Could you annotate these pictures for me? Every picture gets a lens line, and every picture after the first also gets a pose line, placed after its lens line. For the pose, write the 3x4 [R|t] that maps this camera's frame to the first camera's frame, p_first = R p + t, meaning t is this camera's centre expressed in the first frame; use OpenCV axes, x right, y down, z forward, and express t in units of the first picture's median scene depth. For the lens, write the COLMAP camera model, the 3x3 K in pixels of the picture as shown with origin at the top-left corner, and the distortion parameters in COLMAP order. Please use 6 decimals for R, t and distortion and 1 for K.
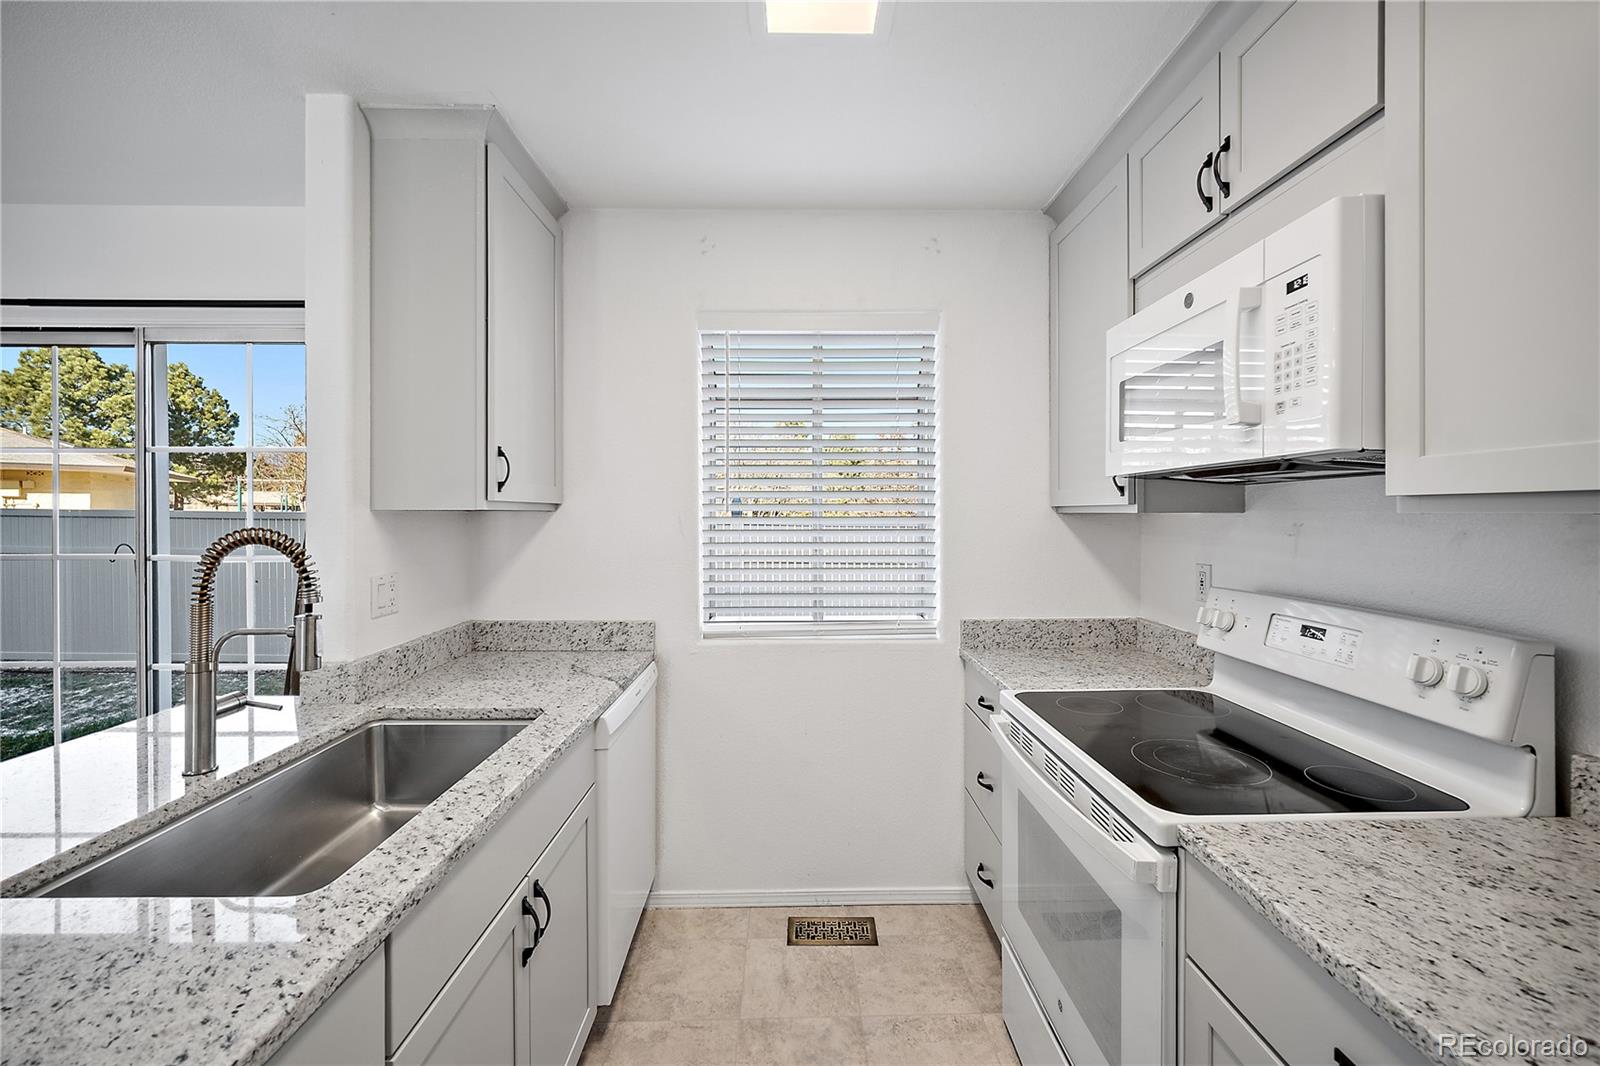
lens RADIAL K [[657.2, 0, 793.5], [0, 657.2, 520.2], [0, 0, 1]] dist [-0.000320, -0.000323]
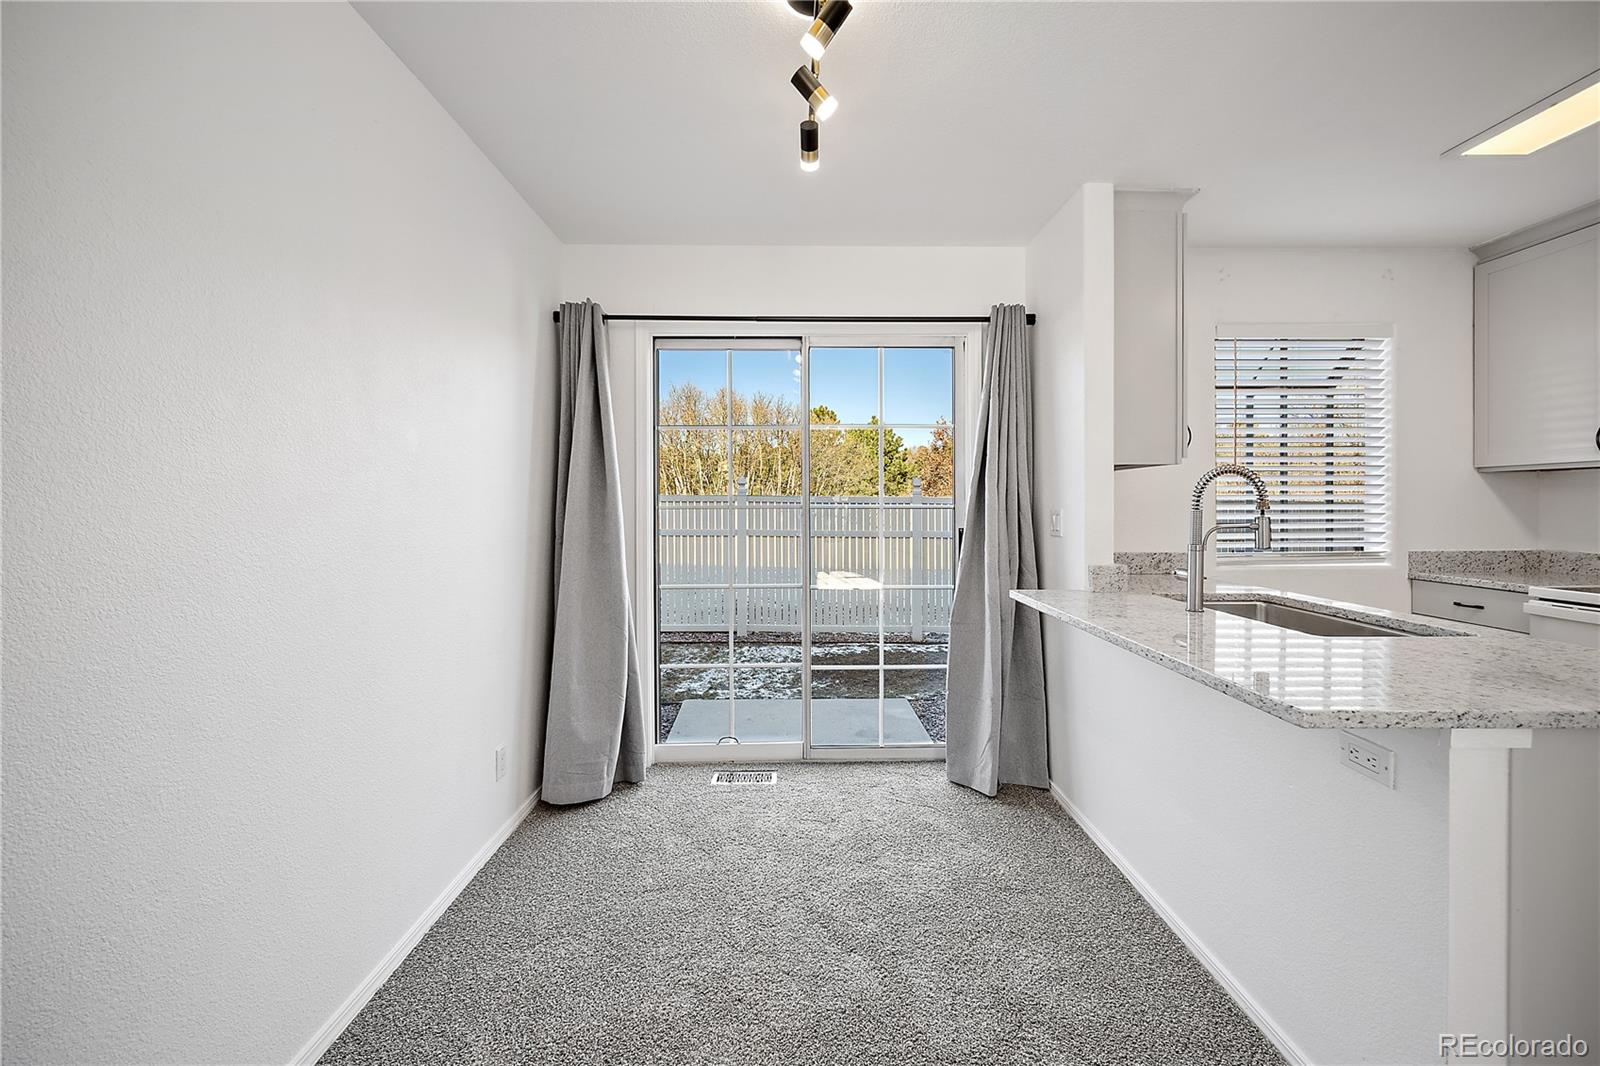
lens RADIAL K [[657.2, 0, 793.5], [0, 657.2, 520.2], [0, 0, 1]] dist [-0.000320, -0.000323]
pose [[0.999998, -0.001660, 0.000933, -1.030136], [0.001643, 0.999827, 0.018545, 0.059879], [-0.000964, -0.018543, 0.999828, -0.361428]]
